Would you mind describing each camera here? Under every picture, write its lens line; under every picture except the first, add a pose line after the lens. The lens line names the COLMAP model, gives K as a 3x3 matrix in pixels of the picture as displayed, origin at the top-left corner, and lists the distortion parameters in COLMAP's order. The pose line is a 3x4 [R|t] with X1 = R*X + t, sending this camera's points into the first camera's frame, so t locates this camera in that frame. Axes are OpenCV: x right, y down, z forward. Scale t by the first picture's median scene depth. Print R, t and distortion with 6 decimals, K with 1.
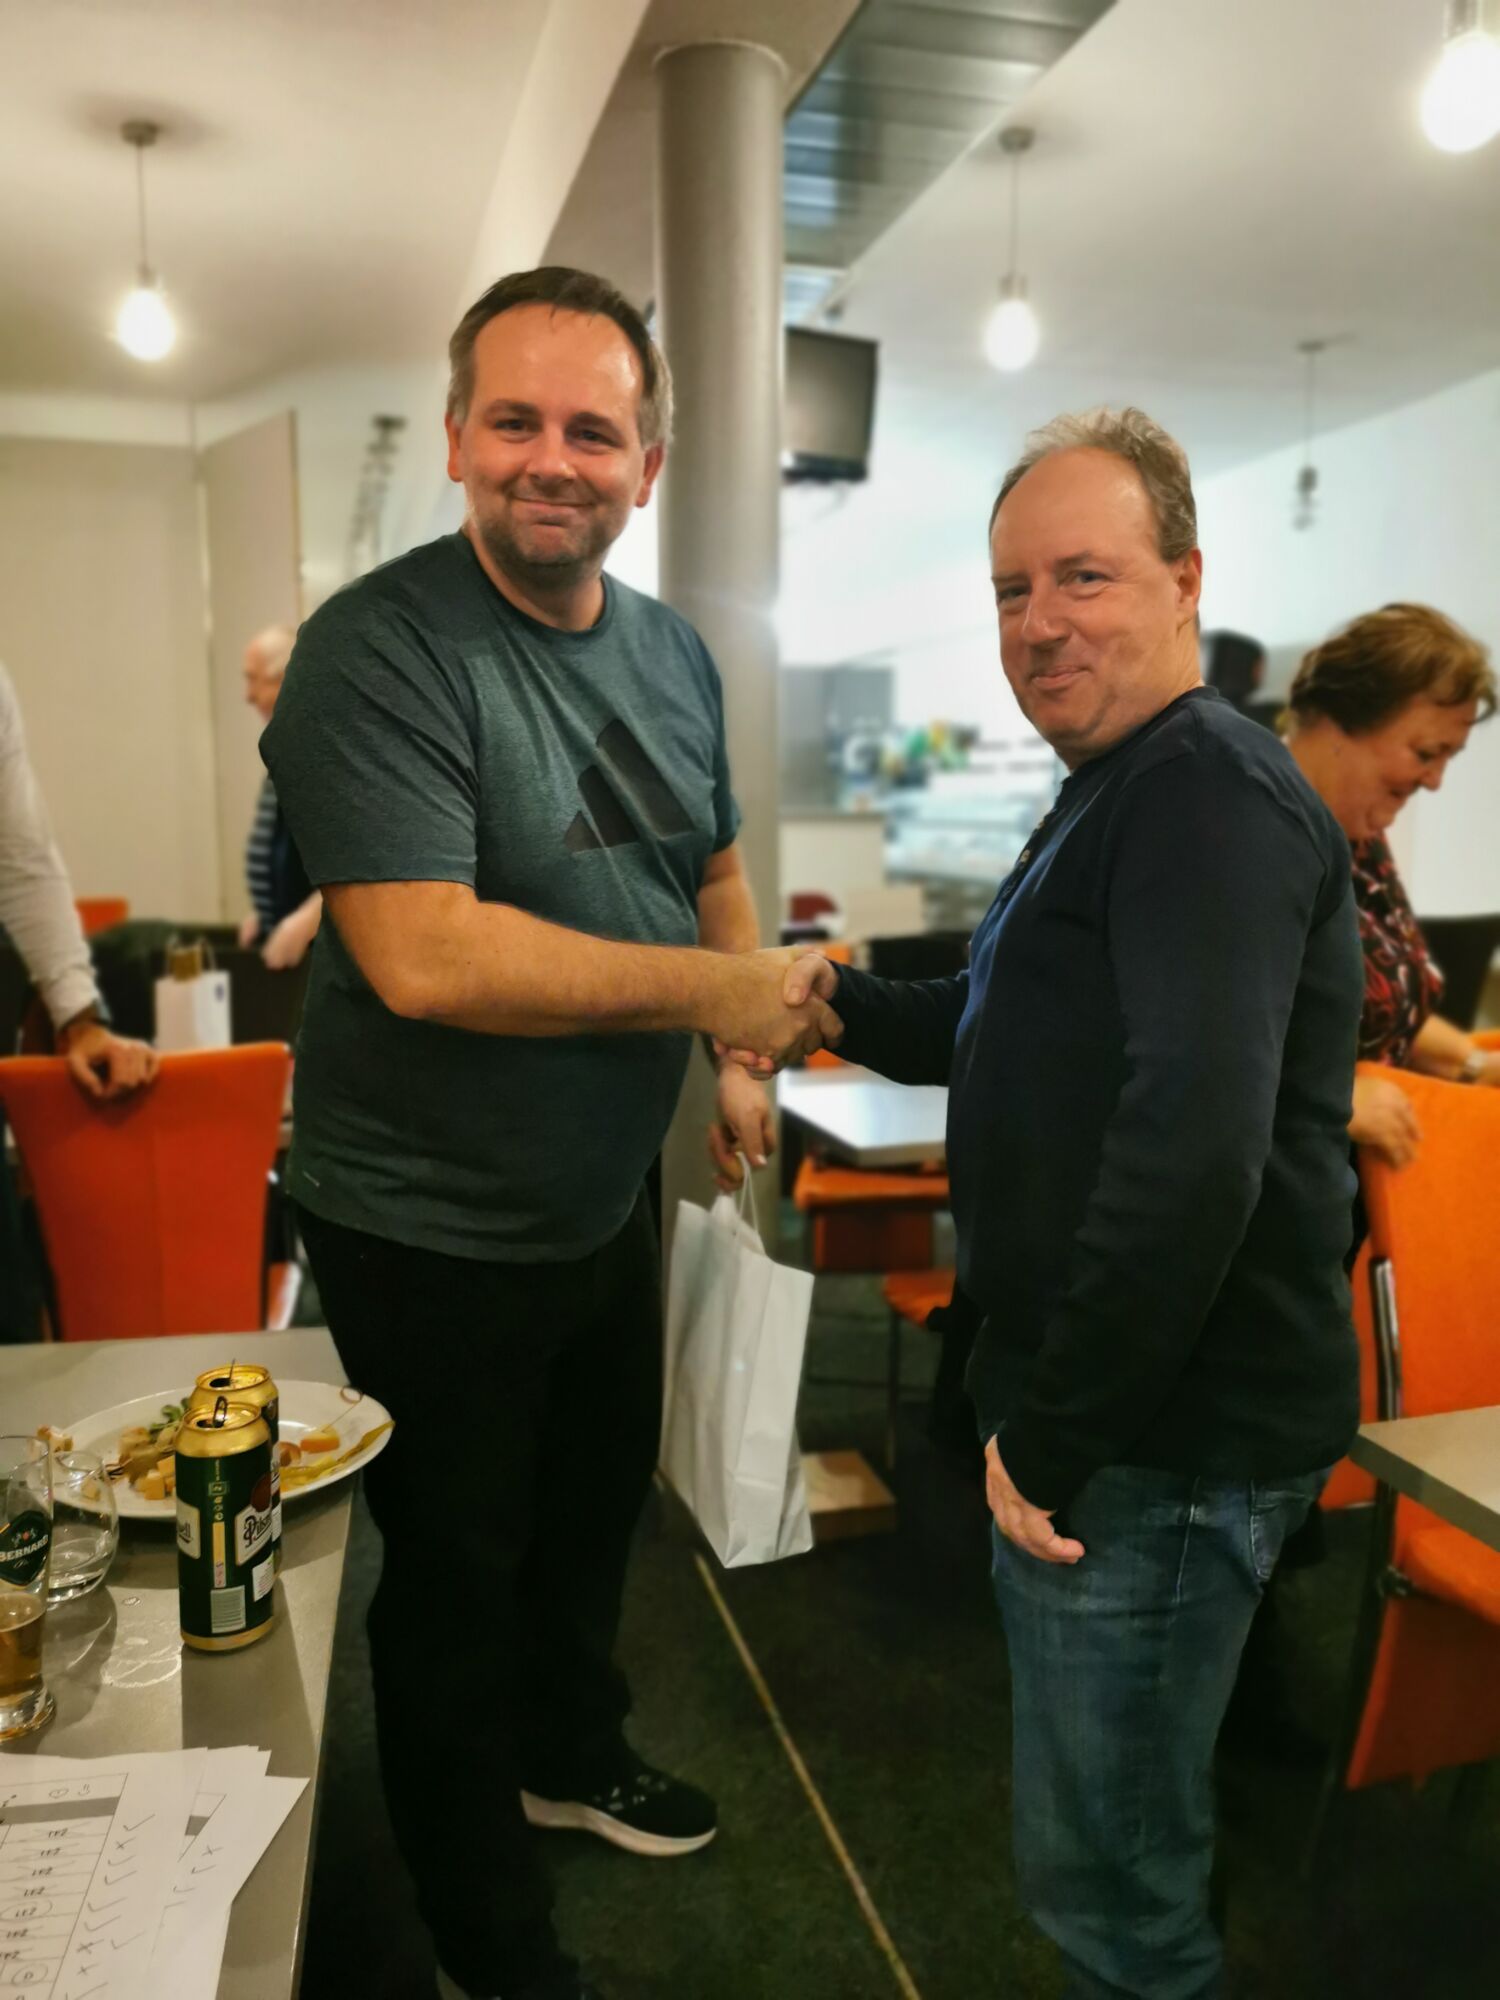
lens RADIAL K [[1580.6, 0, 746.7], [0, 1580.6, 1001.6], [0, 0, 1]] dist [0.028391, -0.064492]
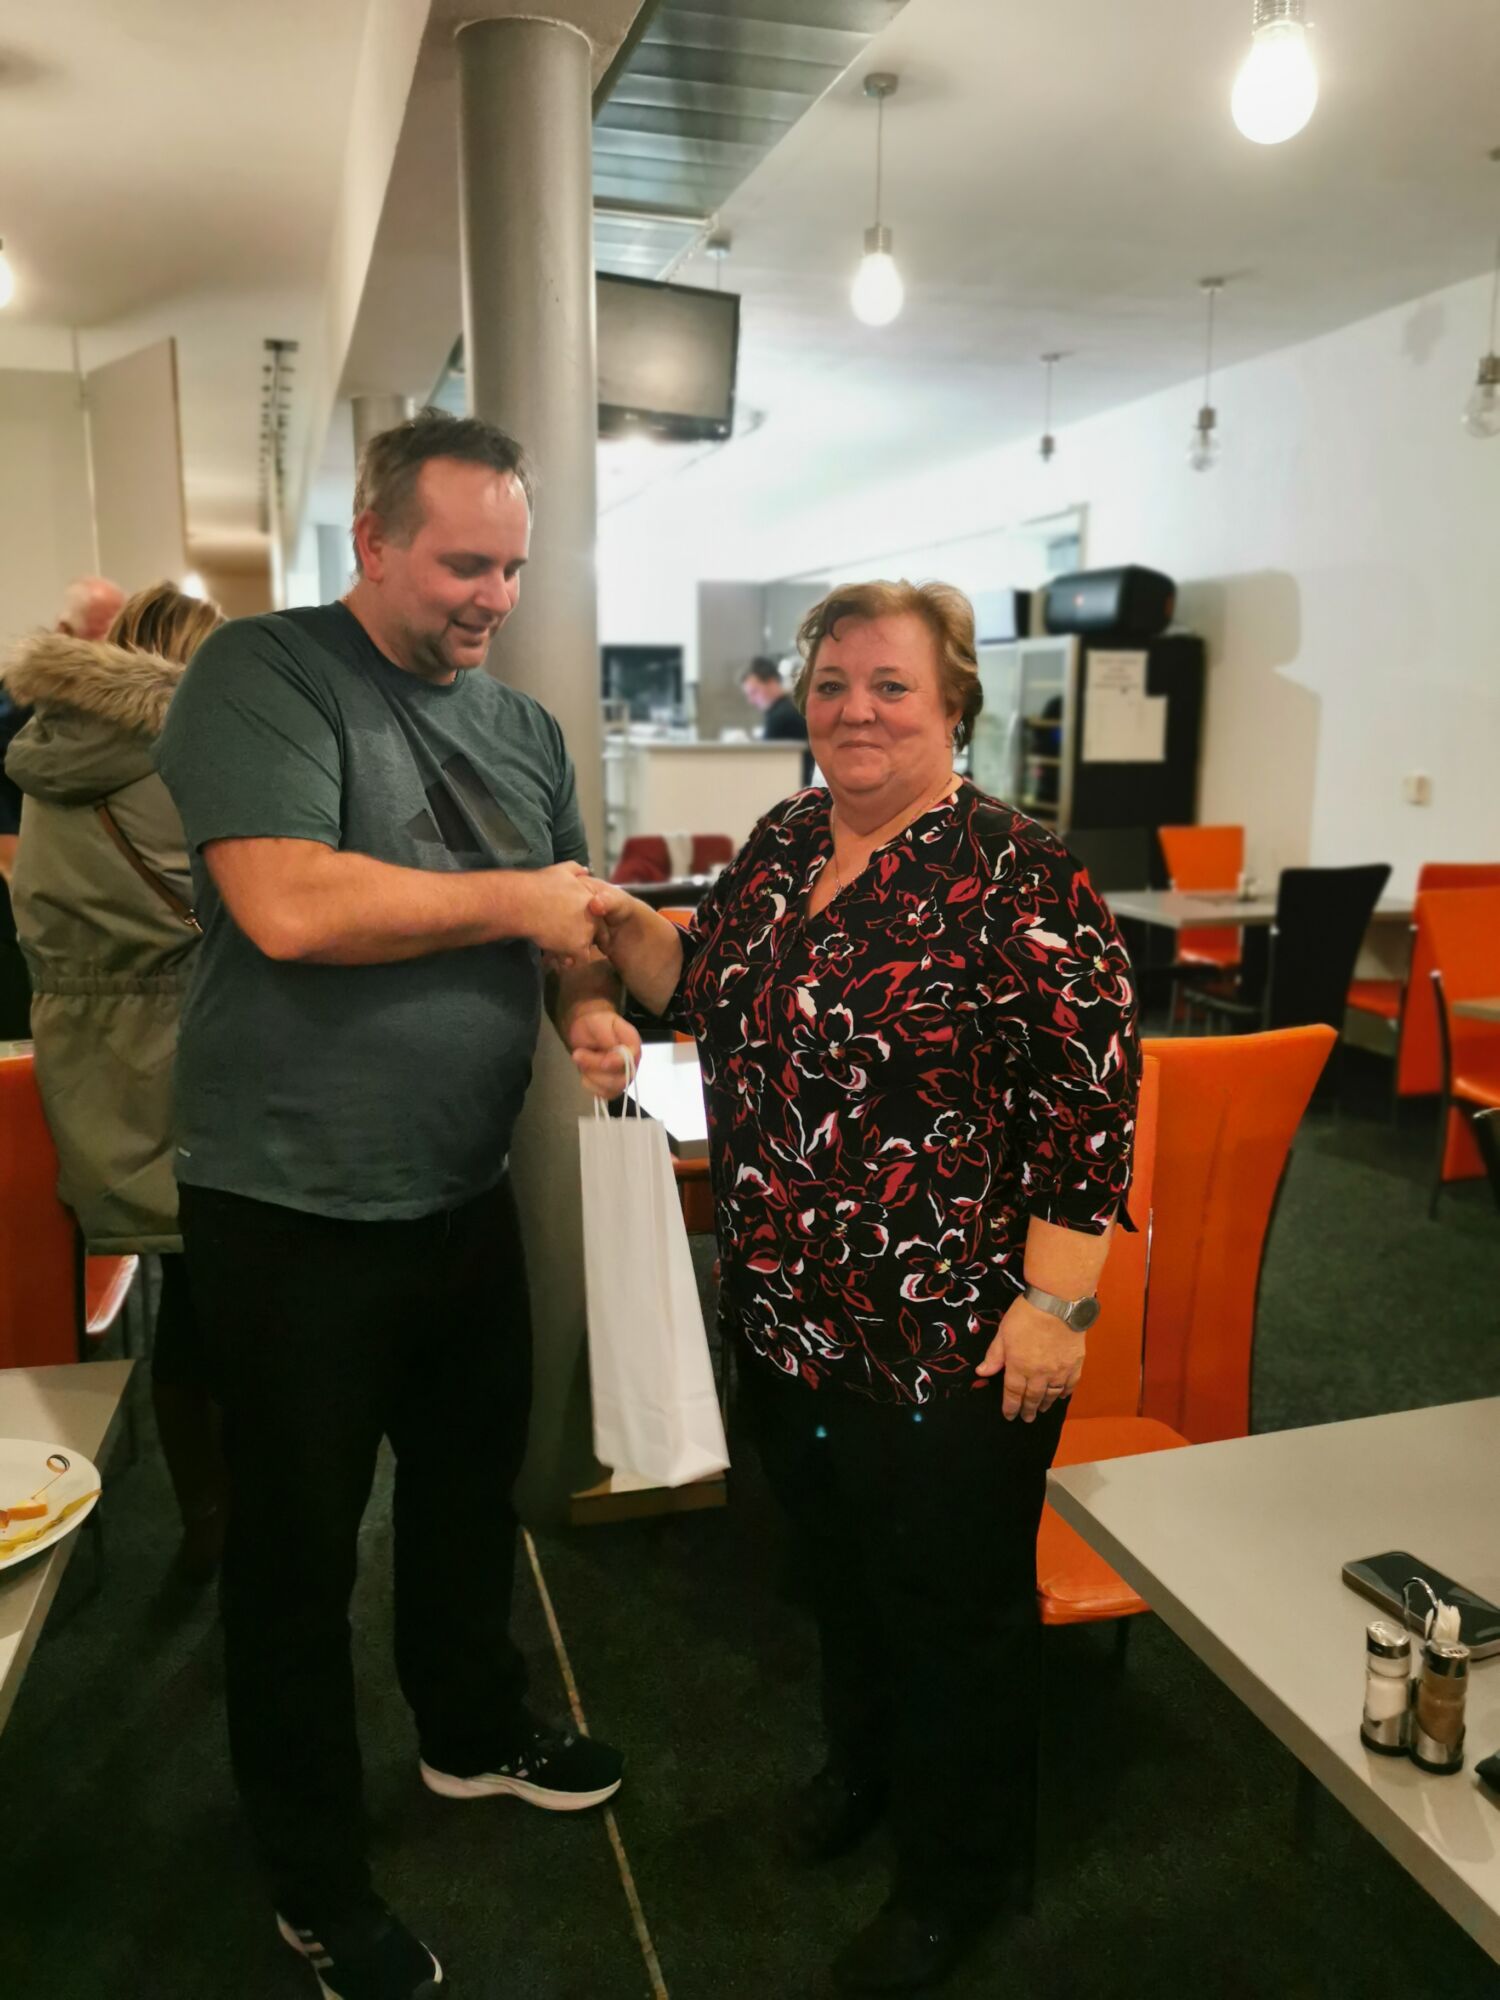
lens RADIAL K [[1580.6, 0, 743.3], [0, 1580.6, 1003.9], [0, 0, 1]] dist [0.028391, -0.064492]
pose [[0.999751, -0.000690, 0.022282, 0.085377], [-0.000737, 0.997950, 0.063990, -0.057186], [-0.022281, -0.063991, 0.997702, -0.005764]]
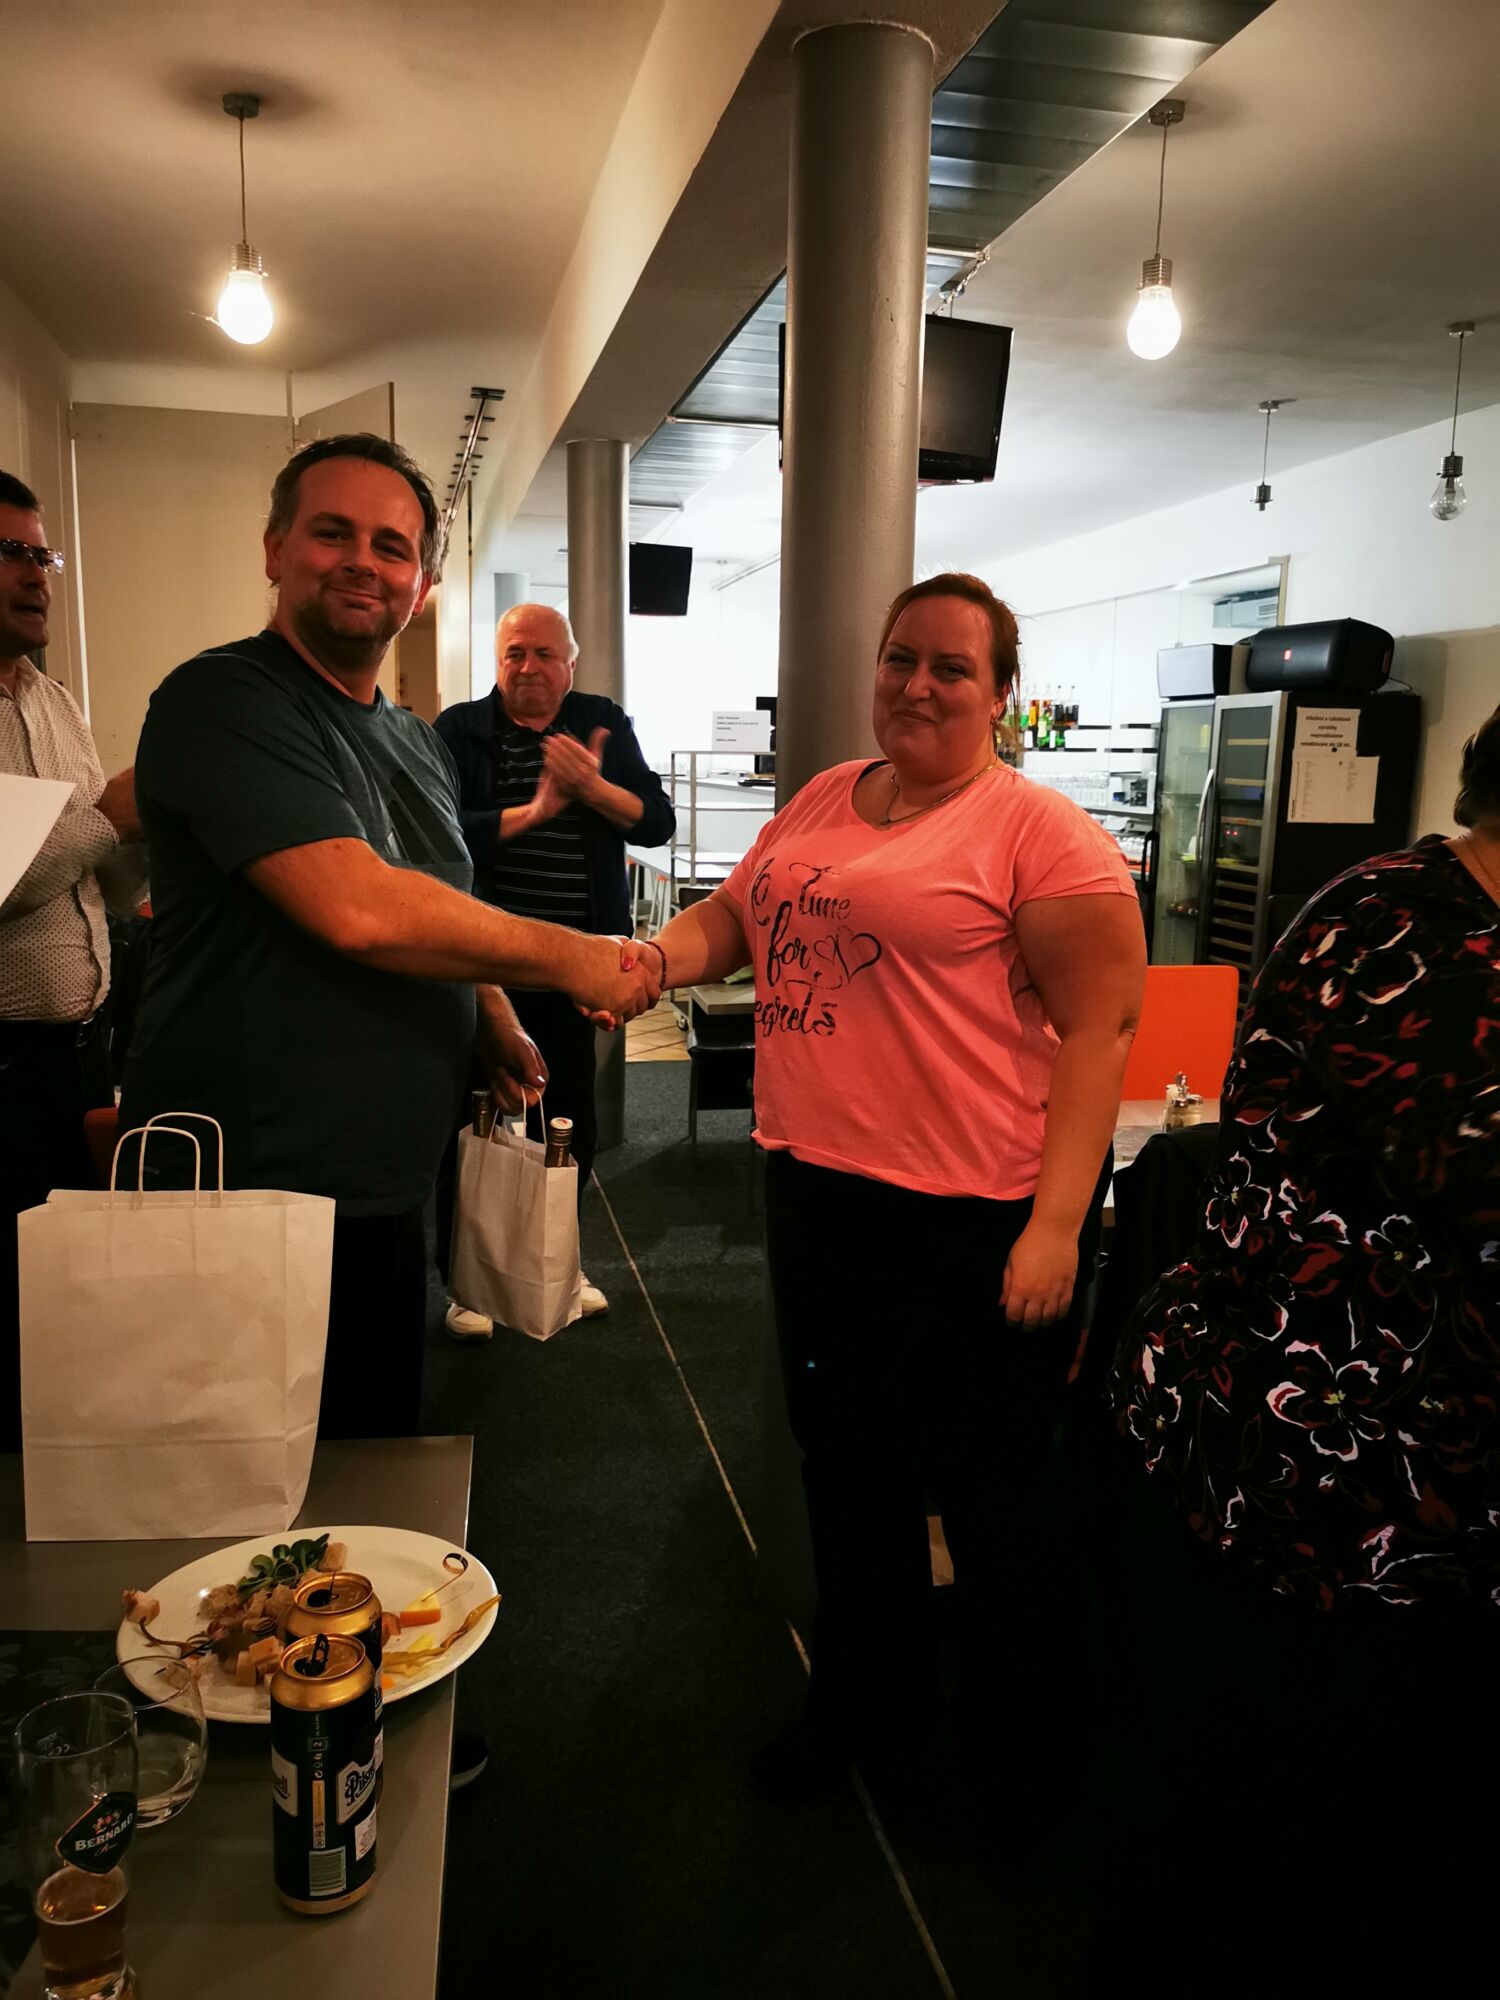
lens RADIAL K [[1580.6, 0, 735.8], [0, 1580.6, 1012.8], [0, 0, 1]] dist [0.028391, -0.064492]
pose [[0.998177, 0.028375, -0.053266, -0.024073], [-0.026494, 0.999011, 0.035706, -0.054476], [0.054226, -0.034230, 0.997942, 0.051892]]
